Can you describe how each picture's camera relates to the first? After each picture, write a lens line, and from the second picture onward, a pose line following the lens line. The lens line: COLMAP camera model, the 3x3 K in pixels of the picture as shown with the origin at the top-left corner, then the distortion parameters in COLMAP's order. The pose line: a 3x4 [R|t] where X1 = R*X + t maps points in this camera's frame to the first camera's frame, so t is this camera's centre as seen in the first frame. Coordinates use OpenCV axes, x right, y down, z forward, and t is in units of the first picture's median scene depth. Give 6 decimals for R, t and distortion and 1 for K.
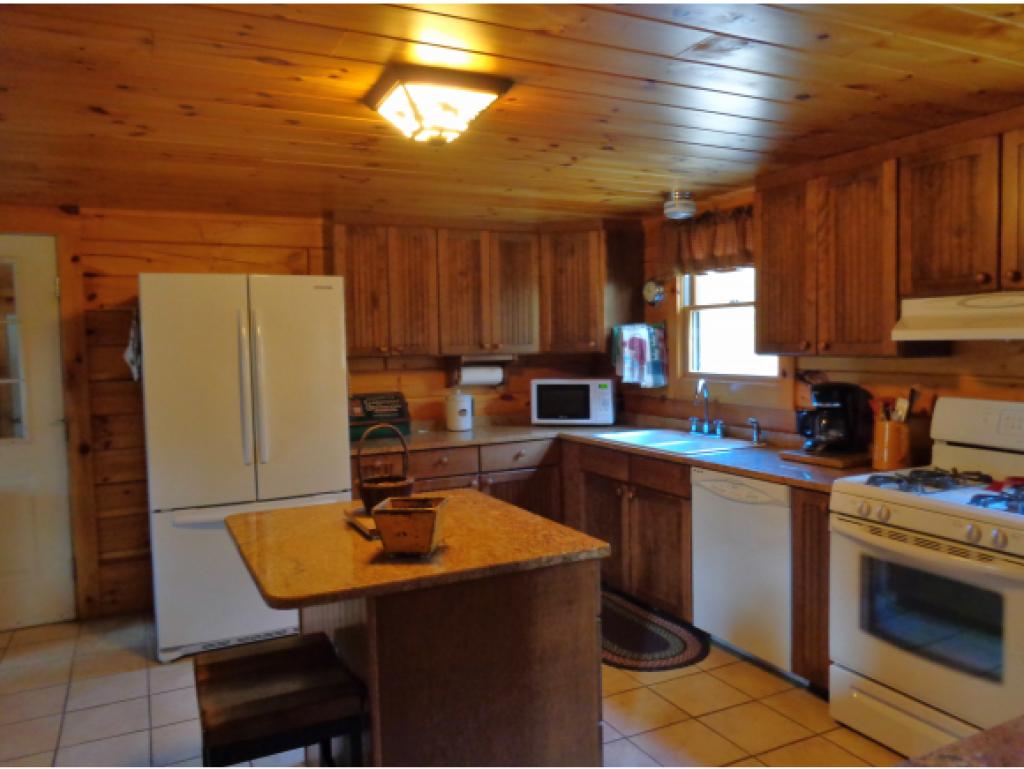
lens RADIAL K [[778.5, 0, 512.0], [0, 778.5, 384.5], [0, 0, 1]] dist [0.005363, -0.004774]
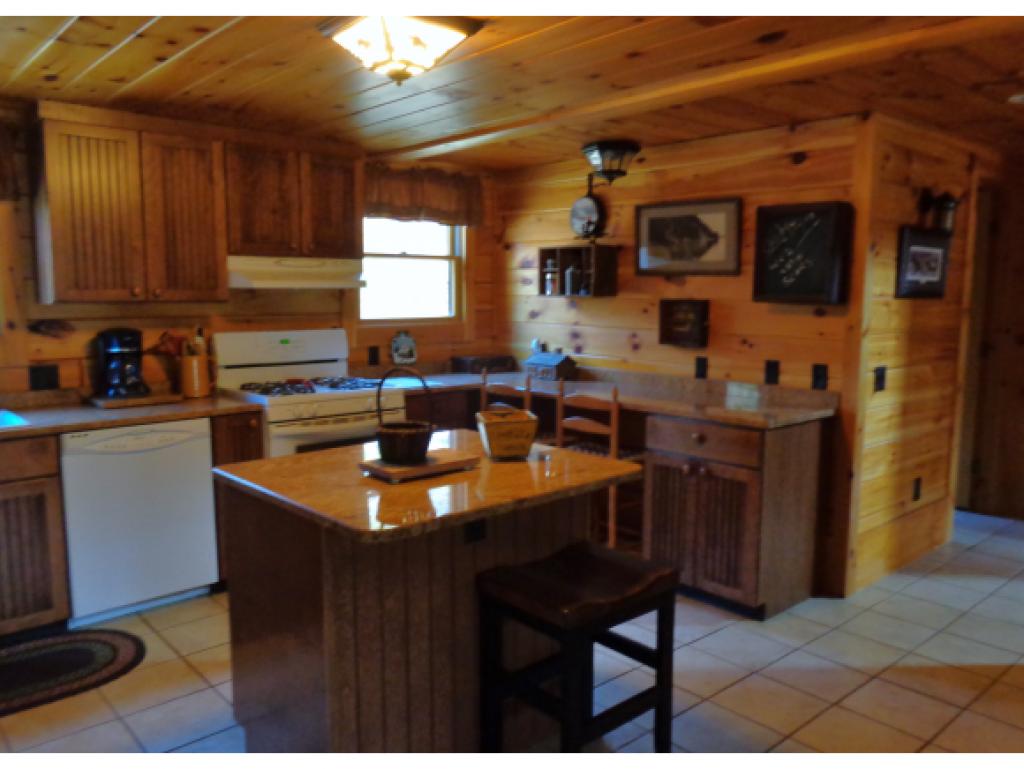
lens RADIAL K [[778.5, 0, 512.0], [0, 778.5, 384.5], [0, 0, 1]] dist [0.005363, -0.004774]
pose [[-0.261935, -0.087563, 0.961105, -0.963015], [0.070213, 0.991507, 0.109469, -0.008186], [-0.962528, 0.096156, -0.253562, 1.007719]]
